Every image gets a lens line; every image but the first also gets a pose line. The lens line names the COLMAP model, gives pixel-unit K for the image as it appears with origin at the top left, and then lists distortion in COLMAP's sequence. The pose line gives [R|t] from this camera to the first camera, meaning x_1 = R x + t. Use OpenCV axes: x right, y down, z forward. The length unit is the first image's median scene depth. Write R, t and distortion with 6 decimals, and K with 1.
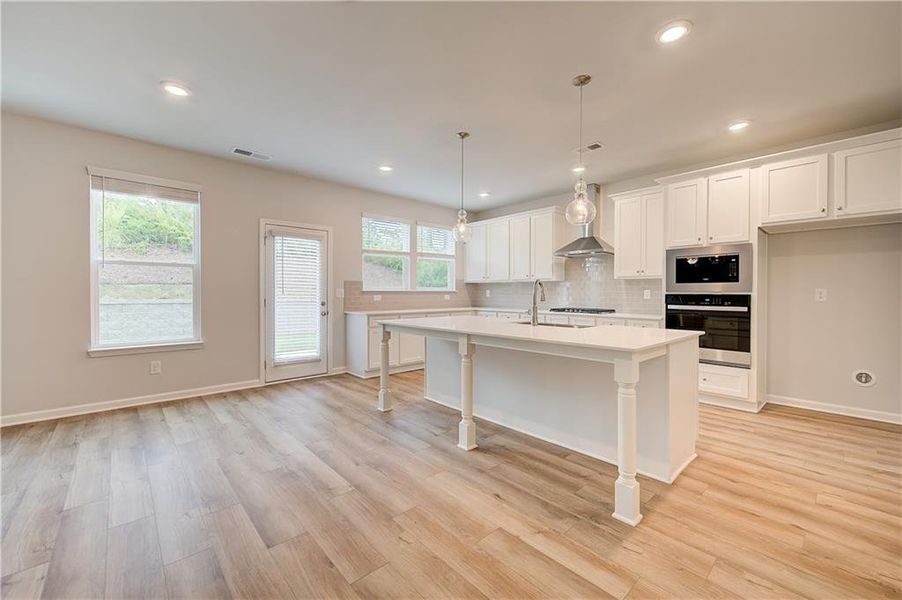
lens RADIAL K [[361.2, 0, 457.3], [0, 361.2, 295.5], [0, 0, 1]] dist [0.001307, -0.000026]
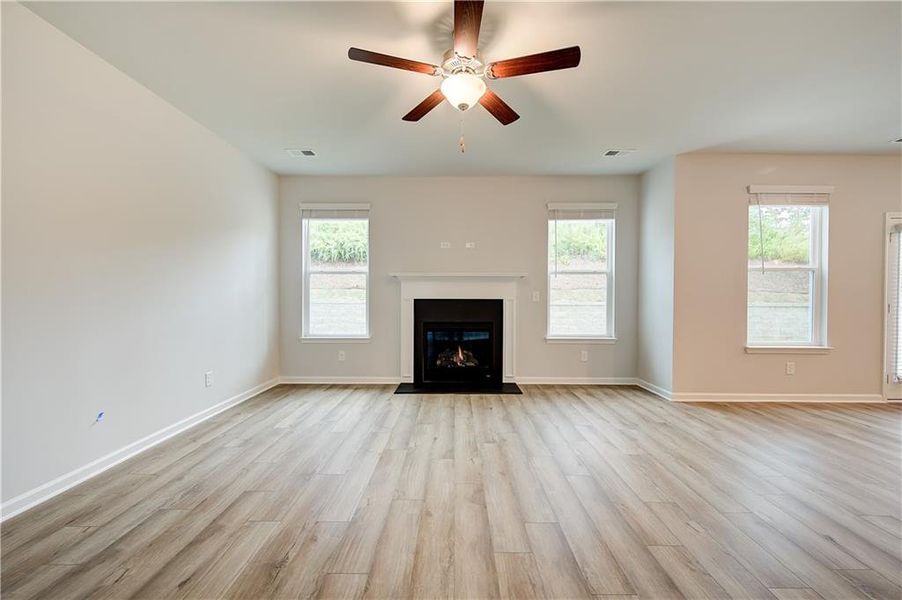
lens RADIAL K [[360.3, 0, 452.4], [0, 360.3, 297.4], [0, 0, 1]] dist [0.003191, -0.000040]
pose [[0.730702, 0.004293, -0.682683, -0.805716], [-0.007266, 0.999972, -0.001489, 0.002826], [0.682658, 0.006048, 0.730713, -0.411760]]
